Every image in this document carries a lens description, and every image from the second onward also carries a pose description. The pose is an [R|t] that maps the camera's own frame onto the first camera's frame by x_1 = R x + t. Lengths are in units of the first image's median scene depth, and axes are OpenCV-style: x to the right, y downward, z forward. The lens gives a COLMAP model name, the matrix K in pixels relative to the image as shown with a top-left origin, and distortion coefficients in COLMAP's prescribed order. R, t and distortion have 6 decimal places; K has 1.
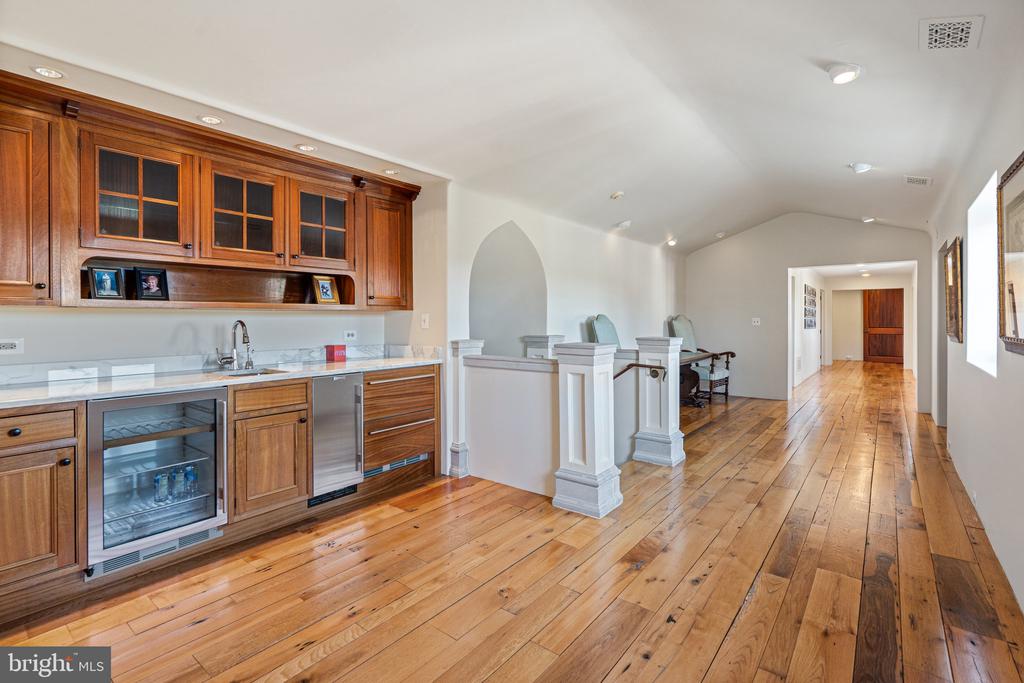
lens RADIAL K [[470.2, 0, 499.5], [0, 470.2, 320.2], [0, 0, 1]] dist [-0.008856, 0.001115]
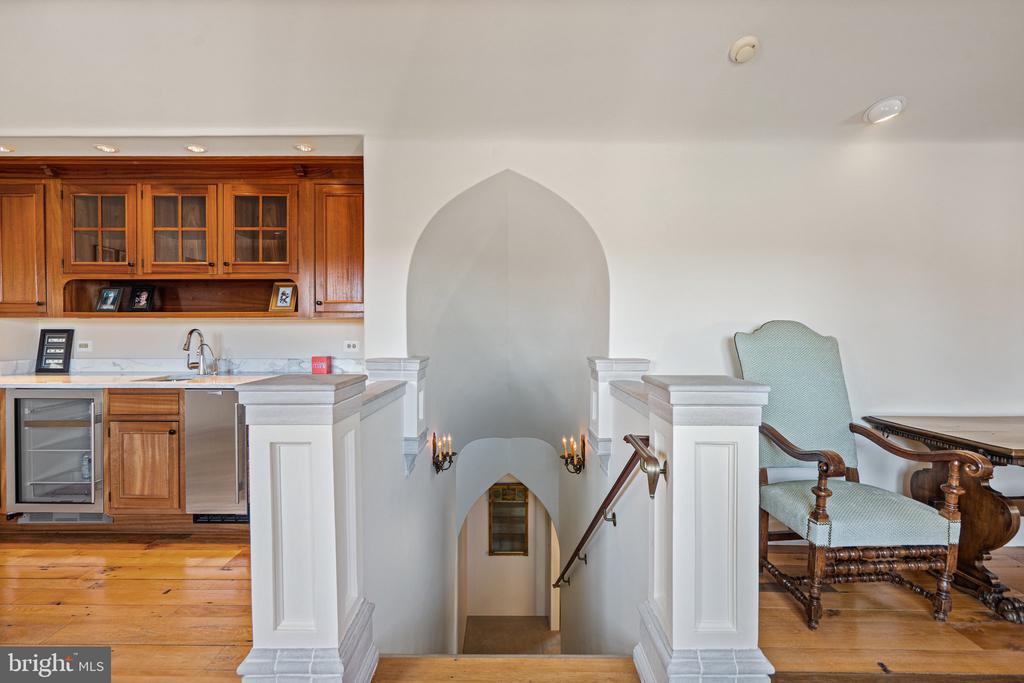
lens RADIAL K [[470.2, 0, 510.9], [0, 470.2, 336.3], [0, 0, 1]] dist [-0.008856, 0.001115]
pose [[0.635191, 0.017308, -0.772161, 0.752856], [-0.005711, 0.999827, 0.017714, -0.006215], [0.772334, -0.006842, 0.635180, 0.903795]]
